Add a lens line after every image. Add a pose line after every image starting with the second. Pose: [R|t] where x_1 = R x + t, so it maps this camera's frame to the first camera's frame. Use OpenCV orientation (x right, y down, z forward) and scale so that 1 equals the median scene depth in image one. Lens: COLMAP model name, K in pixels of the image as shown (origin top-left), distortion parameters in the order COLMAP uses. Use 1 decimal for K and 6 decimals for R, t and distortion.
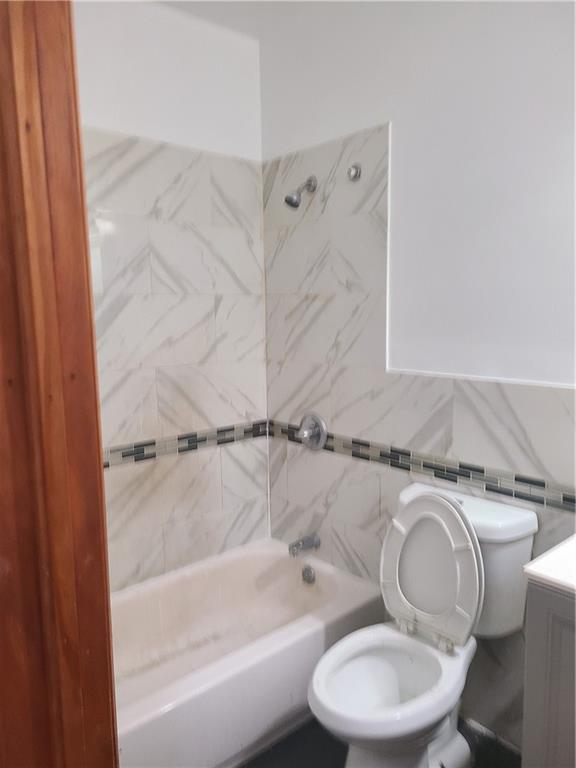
lens RADIAL K [[578.8, 0, 293.5], [0, 578.8, 380.0], [0, 0, 1]] dist [0.043128, -0.010652]
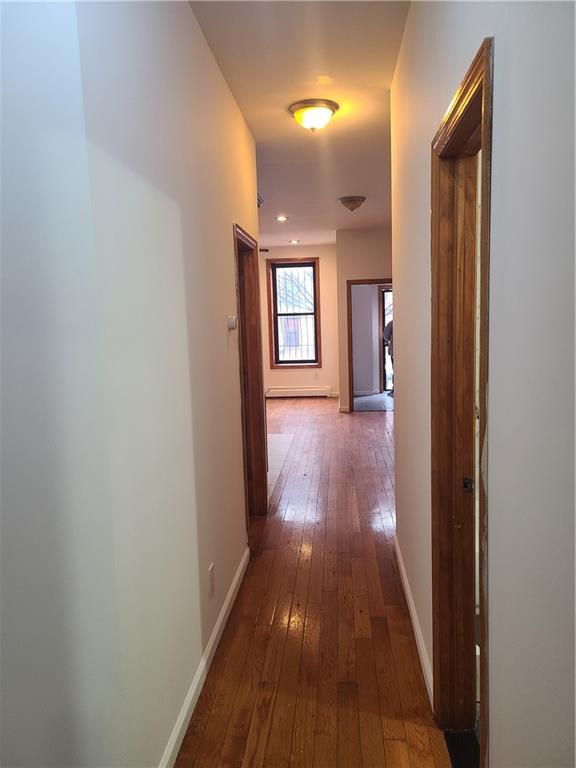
lens RADIAL K [[578.8, 0, 293.5], [0, 578.8, 380.0], [0, 0, 1]] dist [0.043128, -0.010652]
pose [[0.787783, 0.064929, -0.612521, 0.854532], [-0.071444, 0.997349, 0.013836, 0.241439], [0.611795, 0.032861, 0.790333, -2.125125]]
